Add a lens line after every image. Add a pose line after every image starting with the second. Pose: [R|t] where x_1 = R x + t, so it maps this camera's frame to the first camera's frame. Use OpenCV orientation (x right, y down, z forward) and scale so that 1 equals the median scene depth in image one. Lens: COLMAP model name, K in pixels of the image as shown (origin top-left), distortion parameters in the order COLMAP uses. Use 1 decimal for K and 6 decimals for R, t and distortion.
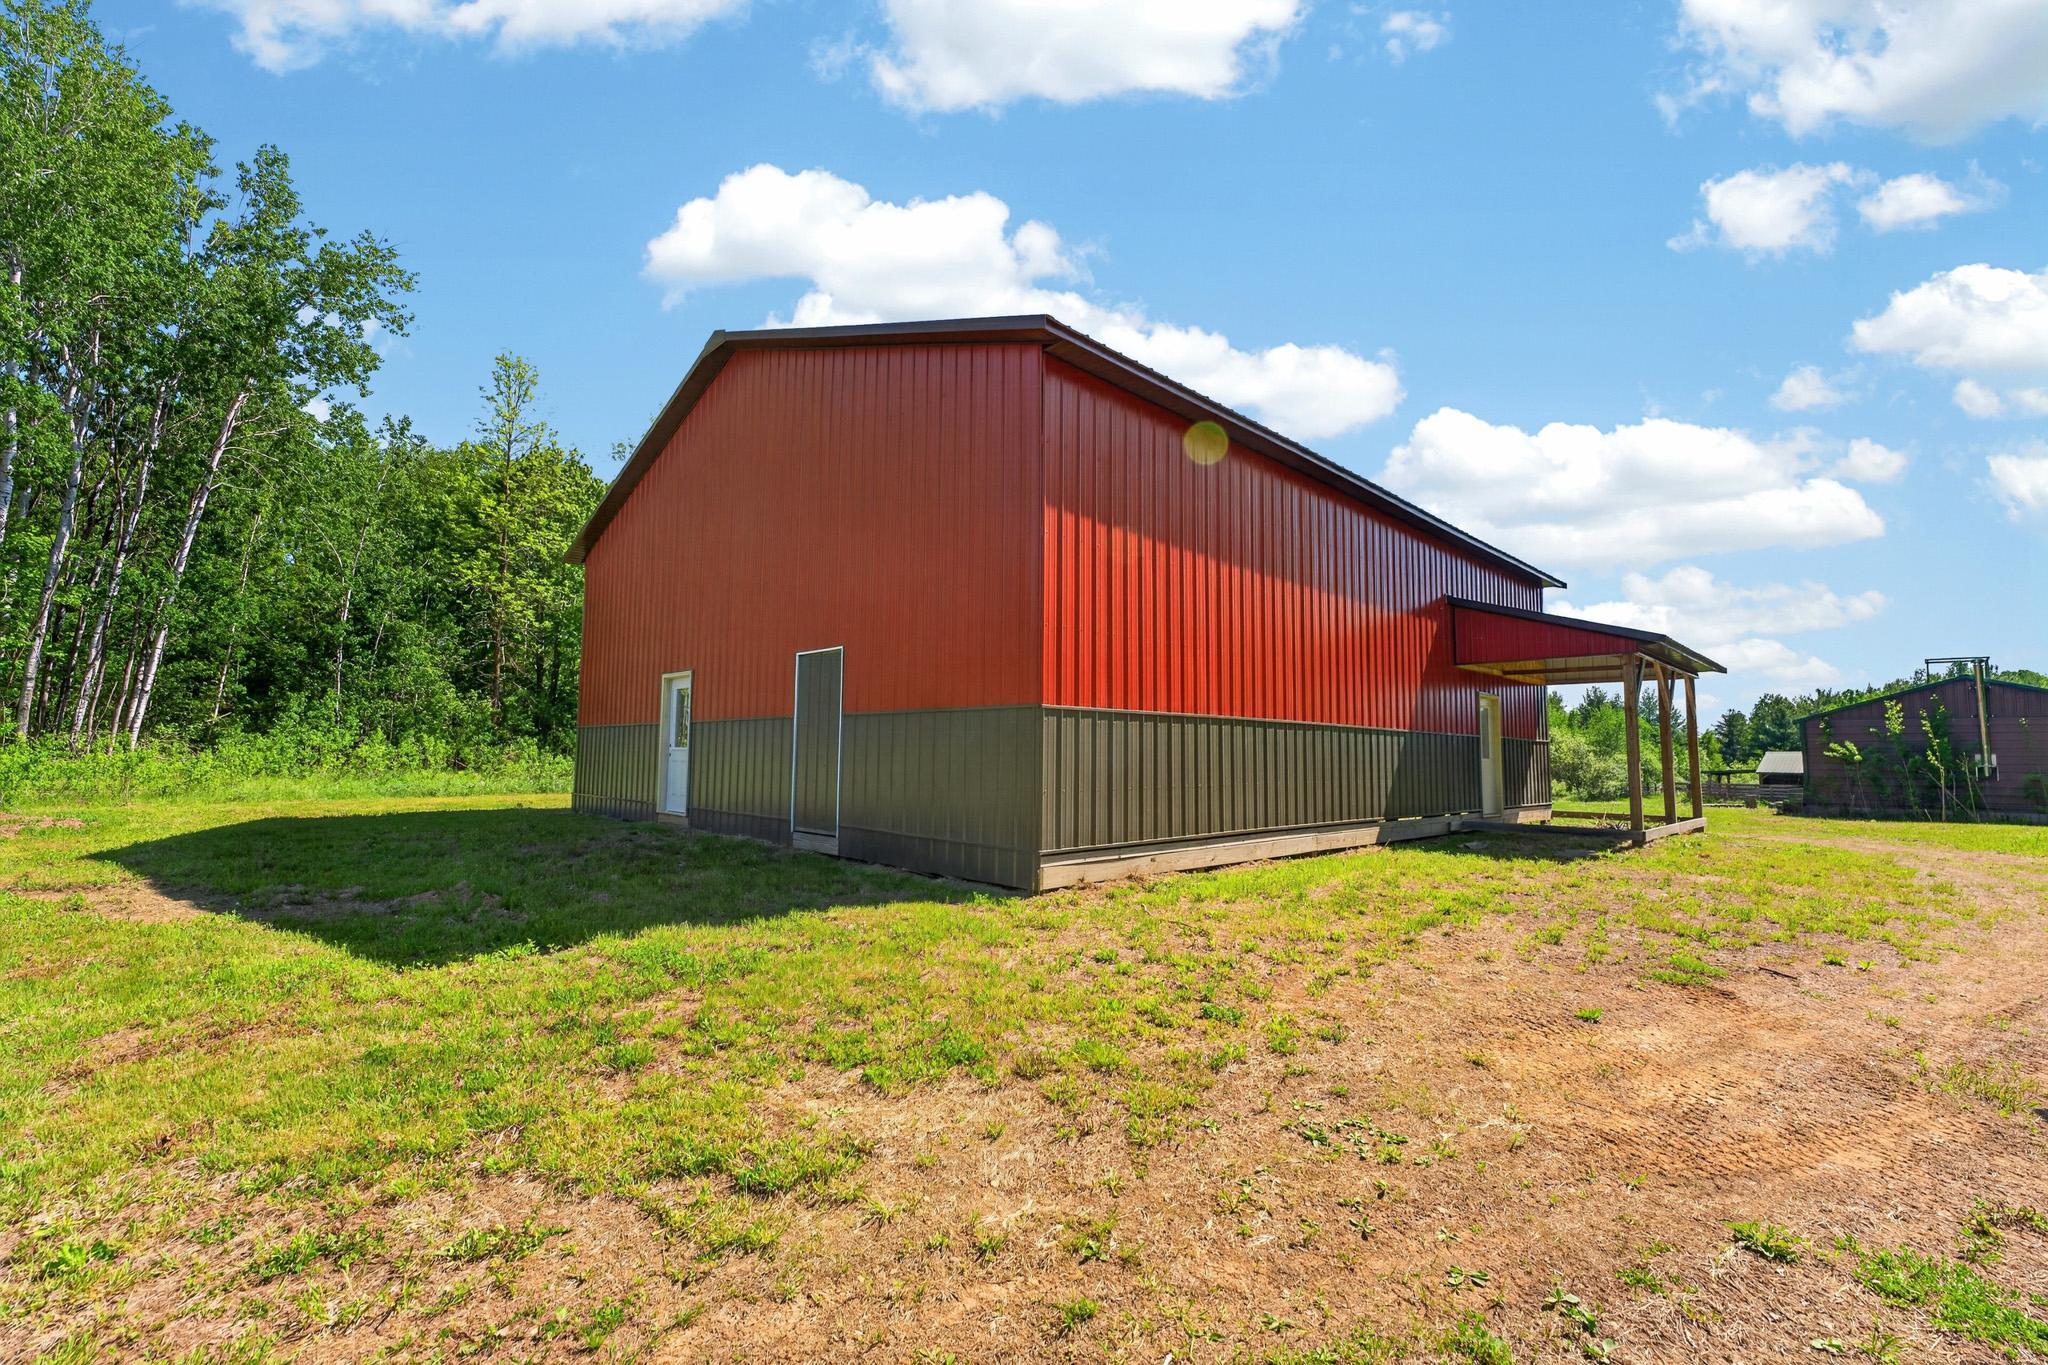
lens RADIAL K [[850.1, 0, 1024.0], [0, 850.1, 682.5], [0, 0, 1]] dist [-0.001035, -0.000129]
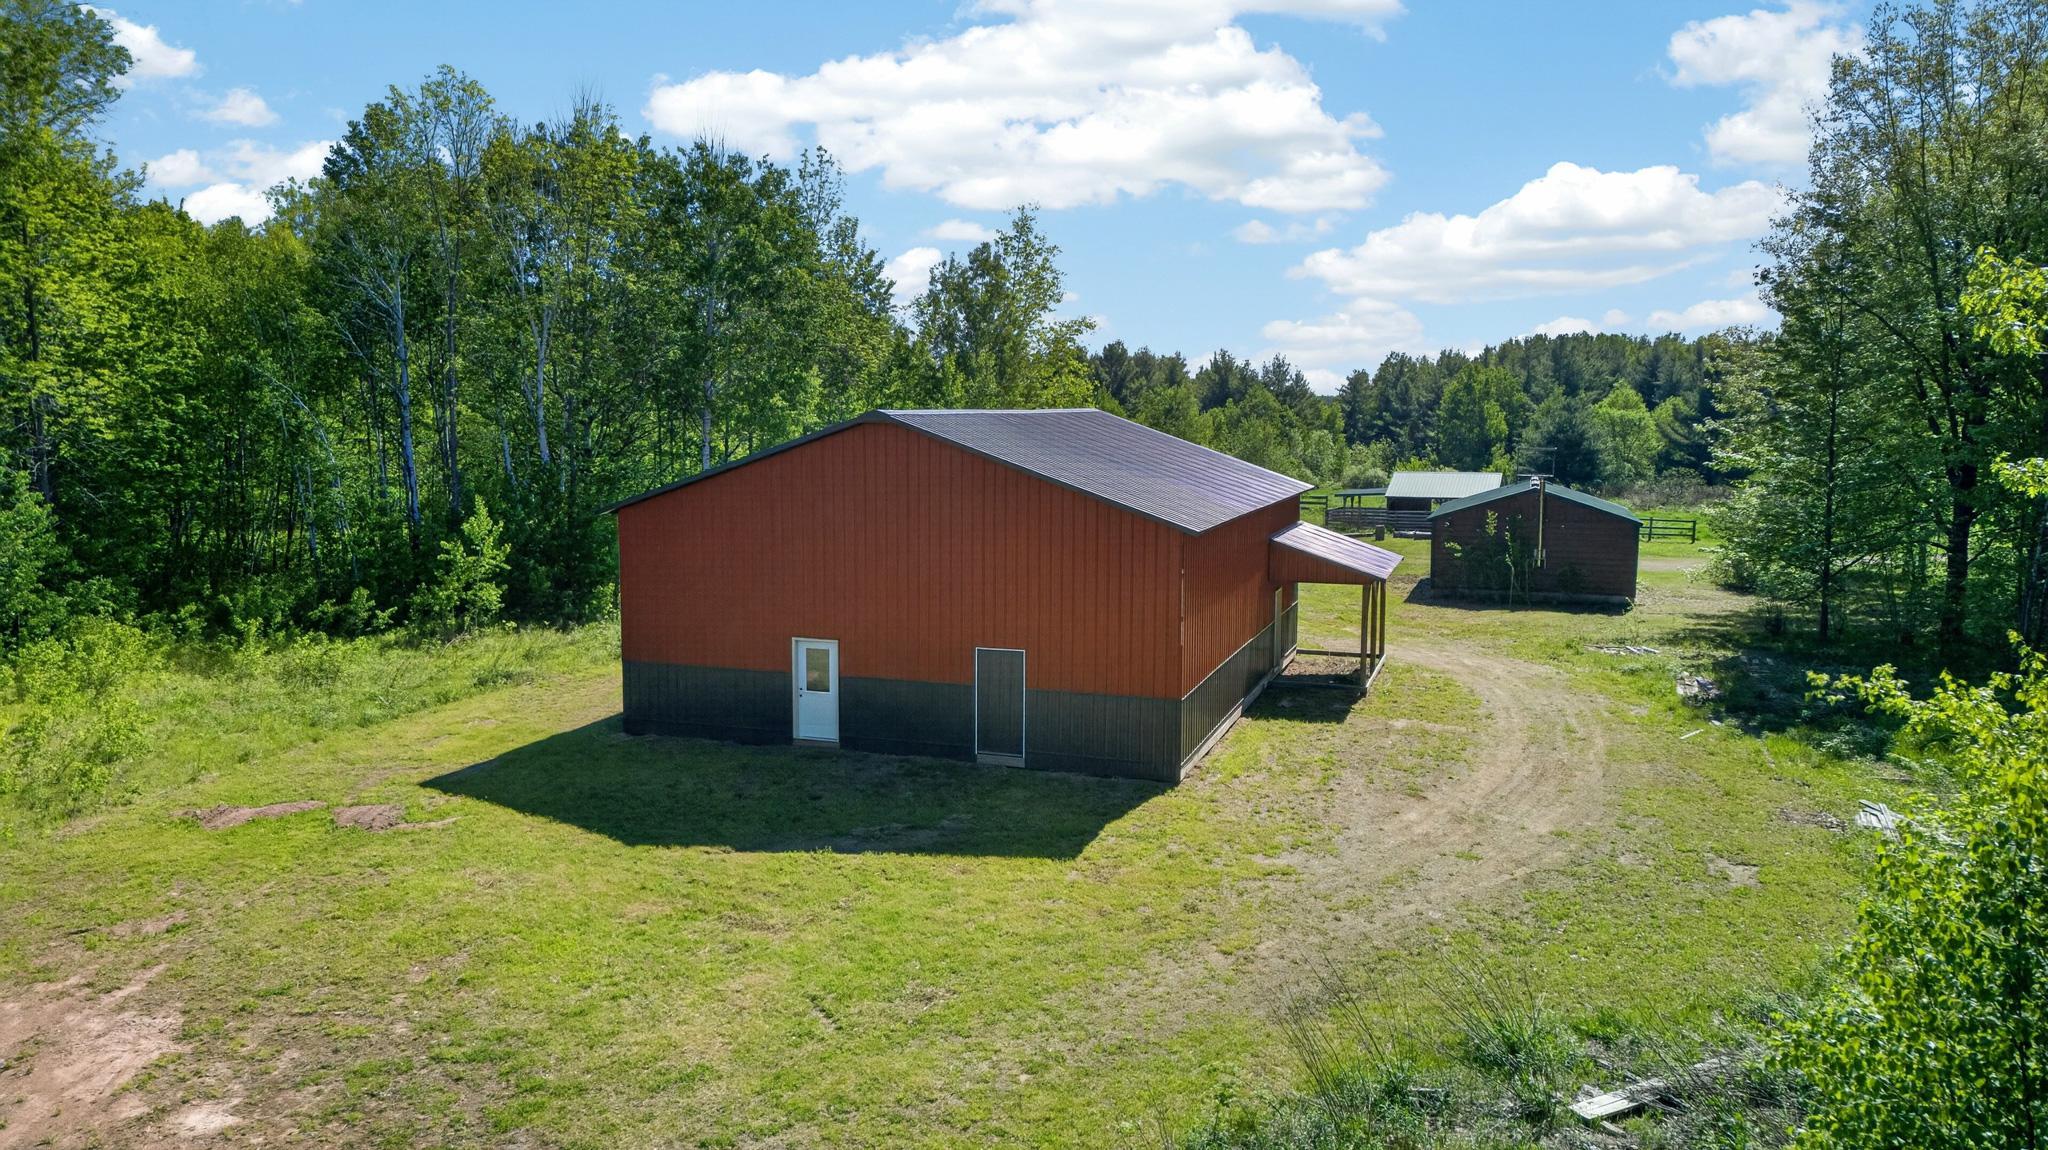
lens RADIAL K [[1403.9, 0, 1024.0], [0, 1403.9, 575.0], [0, 0, 1]] dist [0.013708, 0.000367]
pose [[0.891529, -0.057001, 0.449363, -3.320712], [-0.037399, 0.979400, 0.198436, -1.688433], [-0.451417, -0.193718, 0.871032, -3.220654]]
